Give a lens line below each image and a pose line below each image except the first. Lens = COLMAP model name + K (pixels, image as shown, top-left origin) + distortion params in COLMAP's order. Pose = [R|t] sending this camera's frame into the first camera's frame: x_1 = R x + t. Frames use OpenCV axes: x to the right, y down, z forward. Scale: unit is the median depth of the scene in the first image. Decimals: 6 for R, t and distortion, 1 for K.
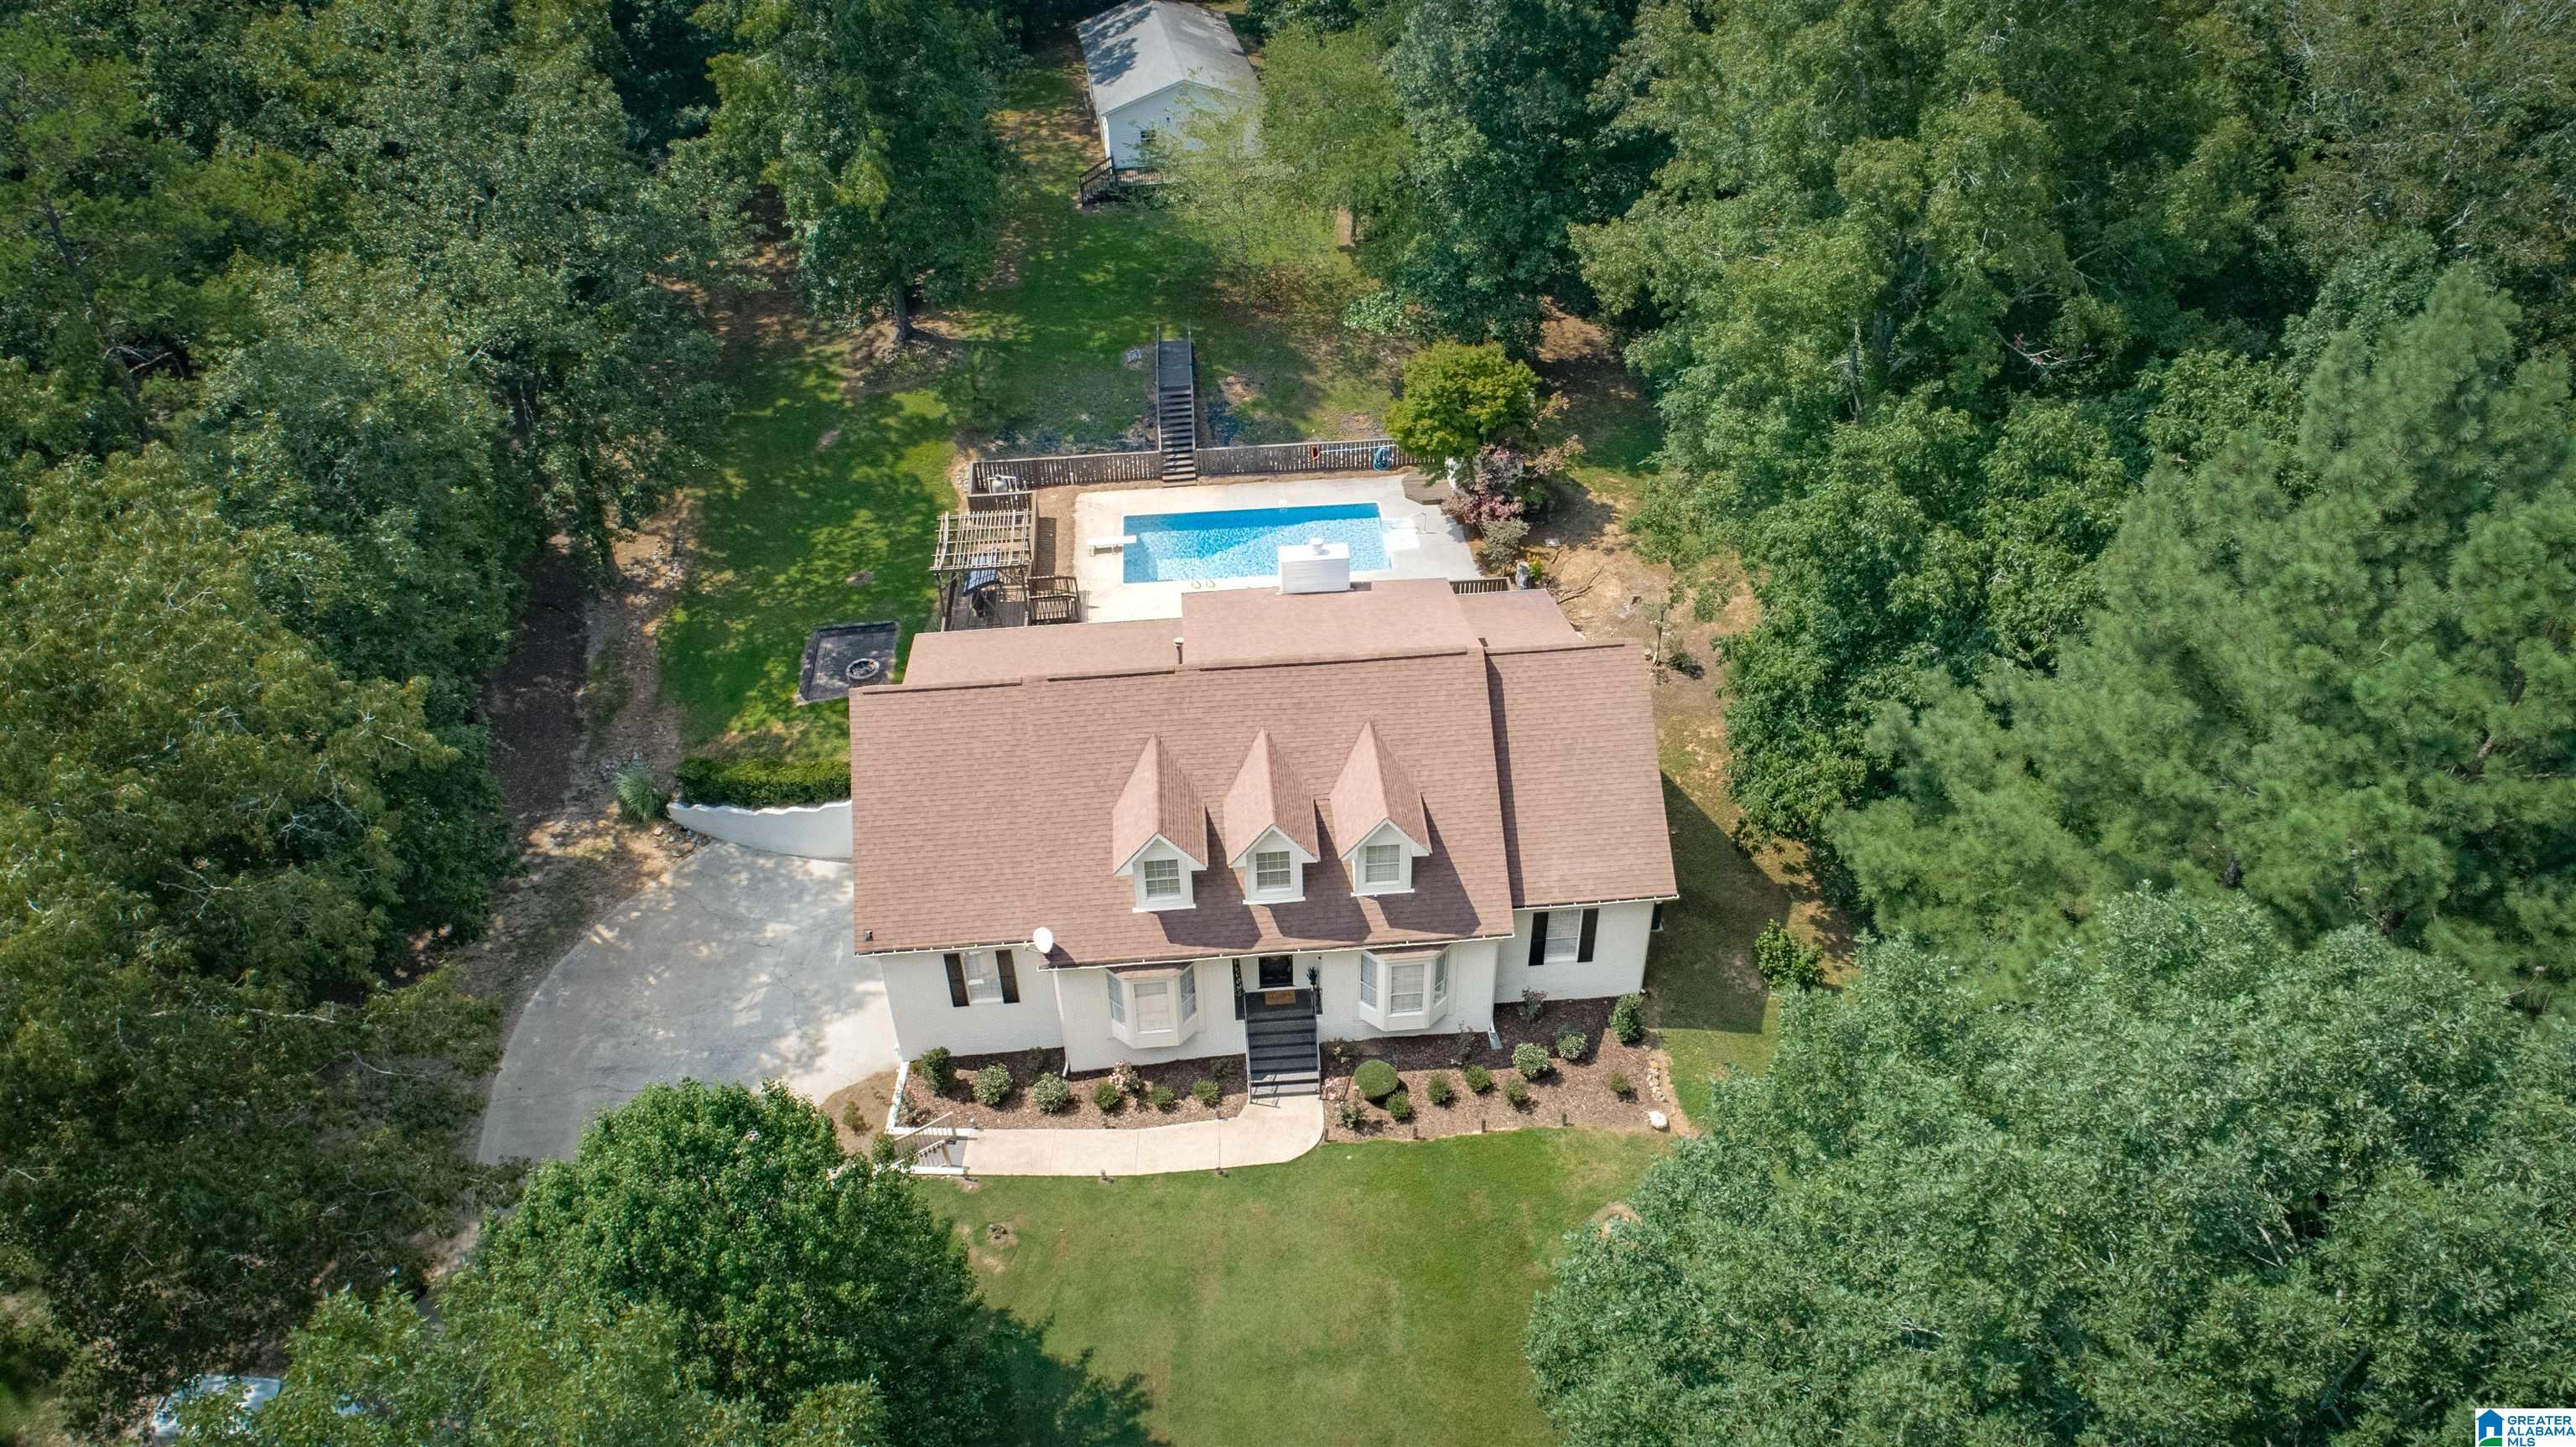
lens RADIAL K [[1722.7, 0, 1292.8], [0, 1722.7, 730.8], [0, 0, 1]] dist [-0.016229, 0.011869]
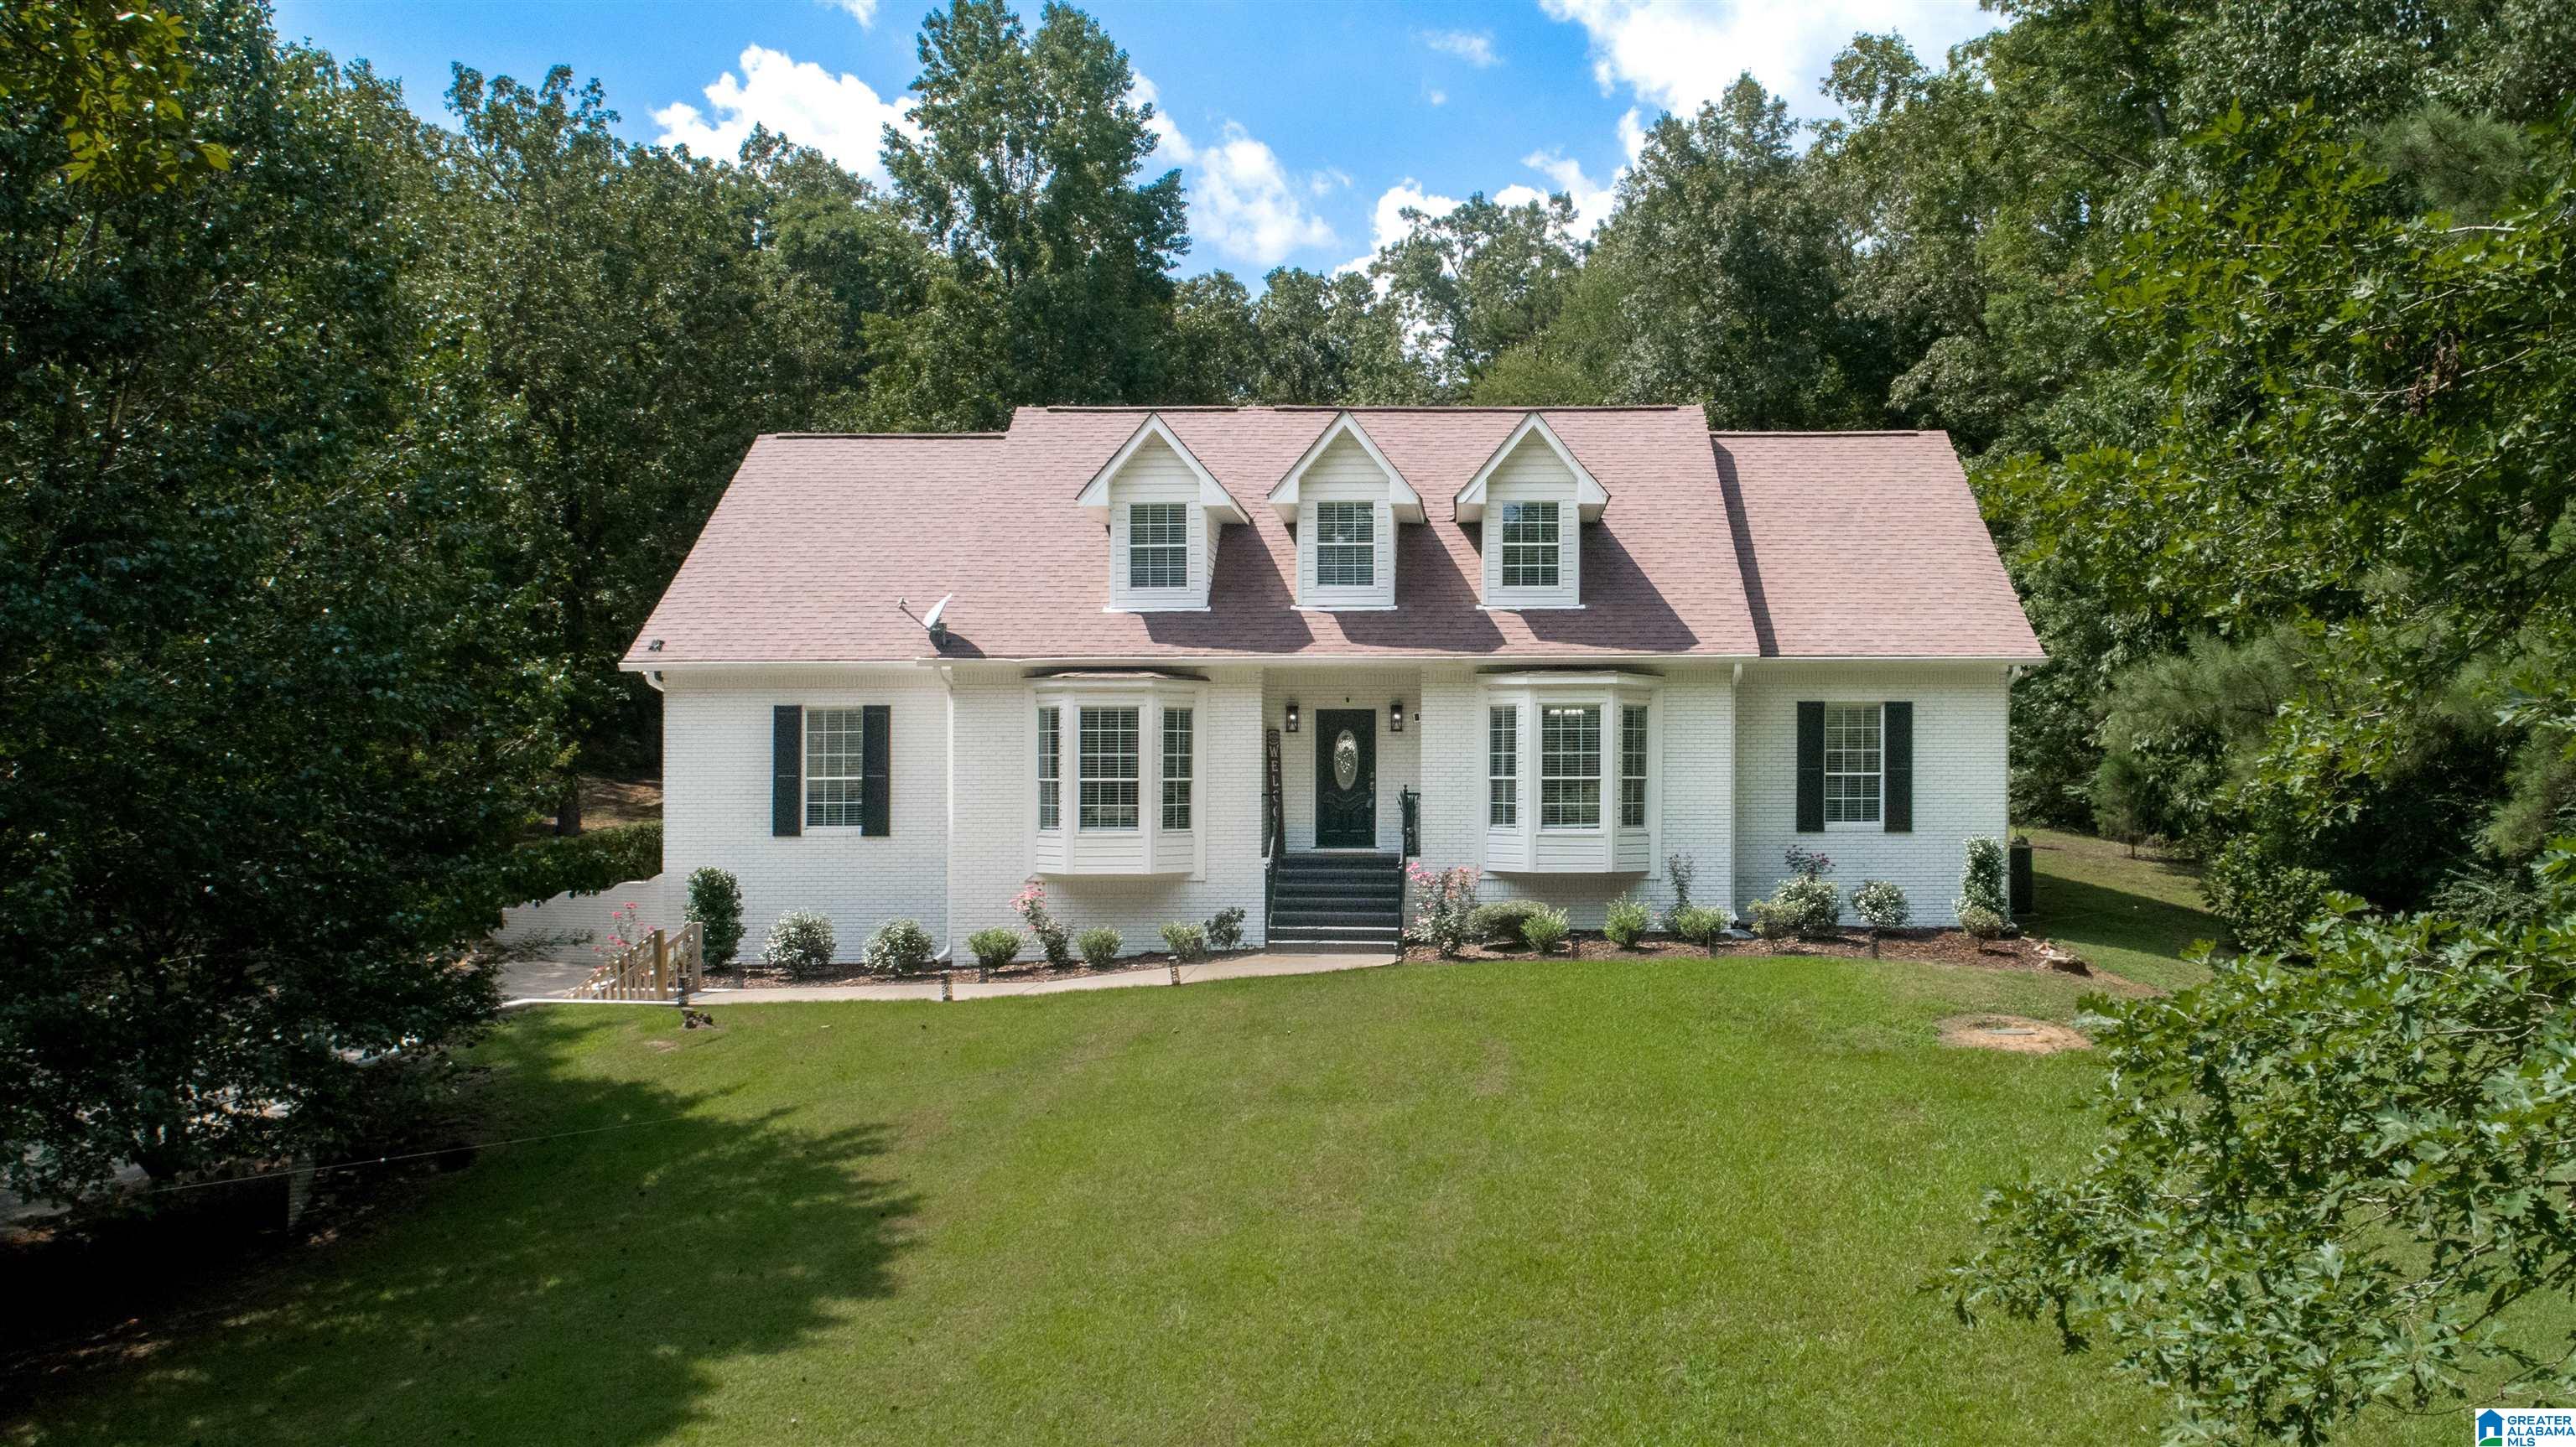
lens RADIAL K [[1722.7, 0, 1364.2], [0, 1722.7, 777.9], [0, 0, 1]] dist [-0.016229, 0.011869]
pose [[0.992658, 0.022823, -0.118783, 0.059287], [-0.085448, 0.827381, -0.555103, 0.414878], [0.085610, 0.561177, 0.823256, 0.483006]]
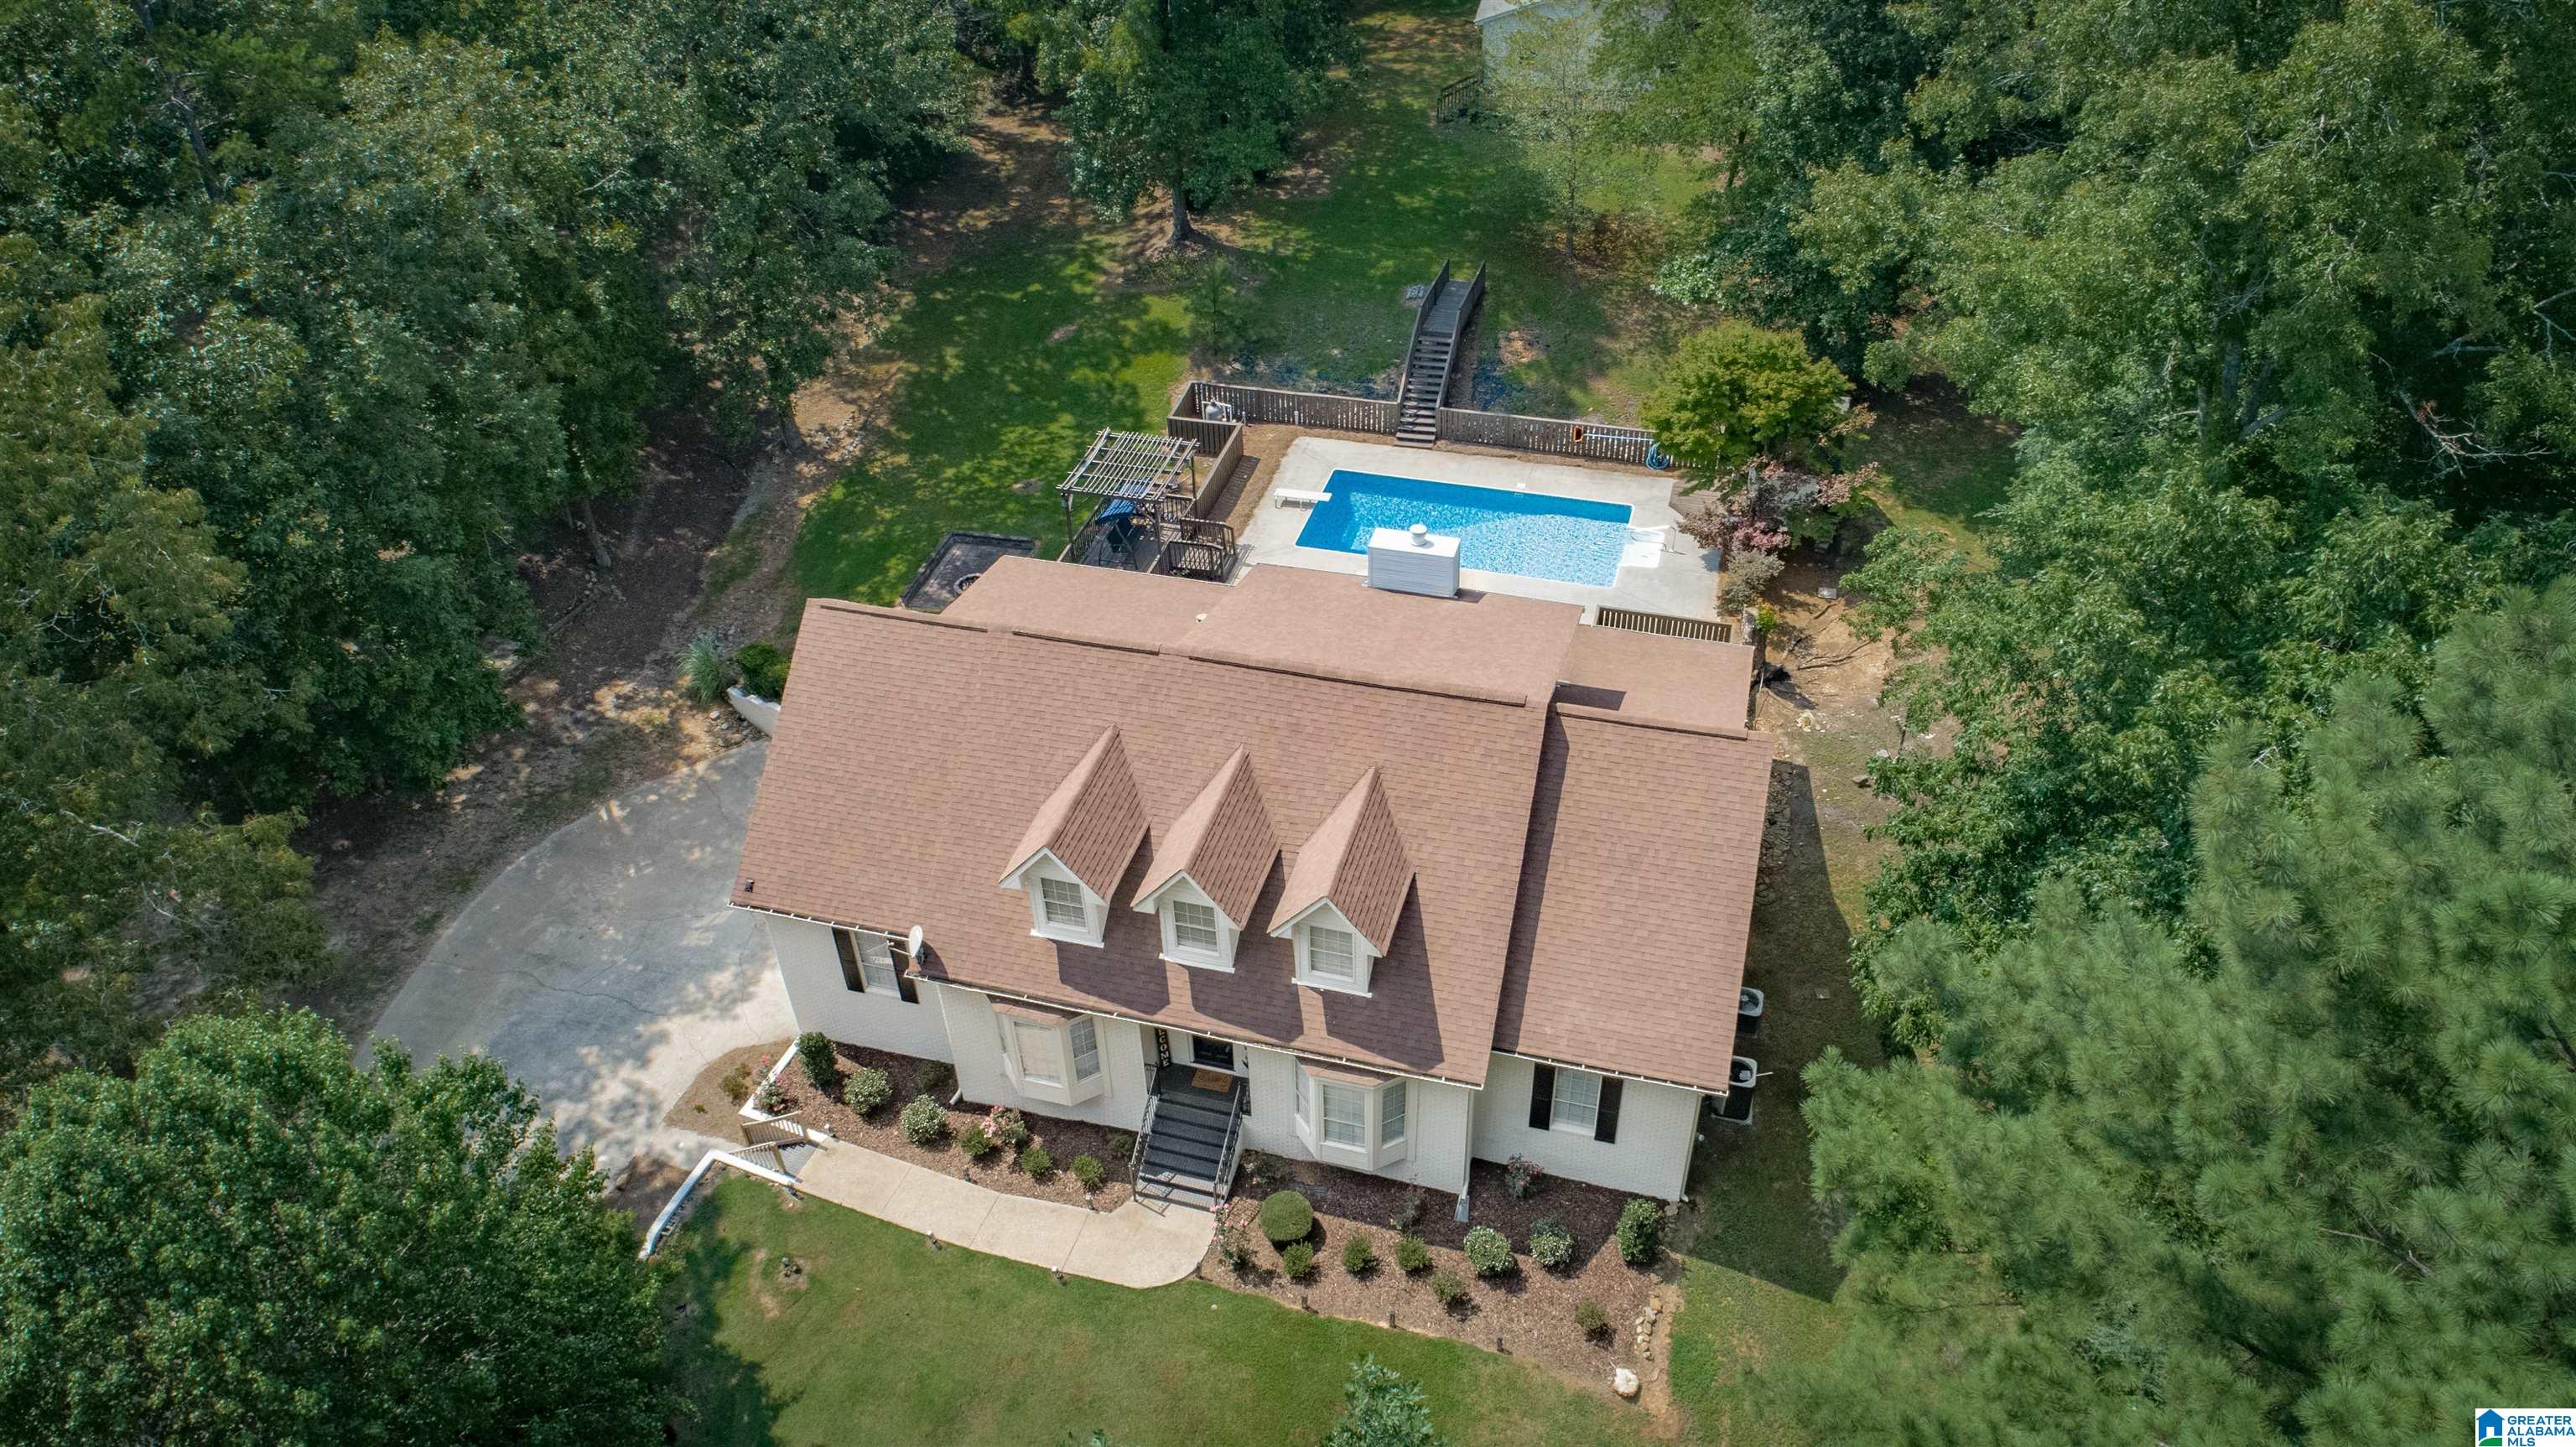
lens RADIAL K [[1722.7, 0, 1291.8], [0, 1722.7, 727.2], [0, 0, 1]] dist [-0.016229, 0.011869]
pose [[0.938002, 0.209168, -0.276406, 0.197206], [-0.204323, 0.977796, 0.046556, -0.045862], [0.280007, 0.012807, 0.959913, 0.224480]]
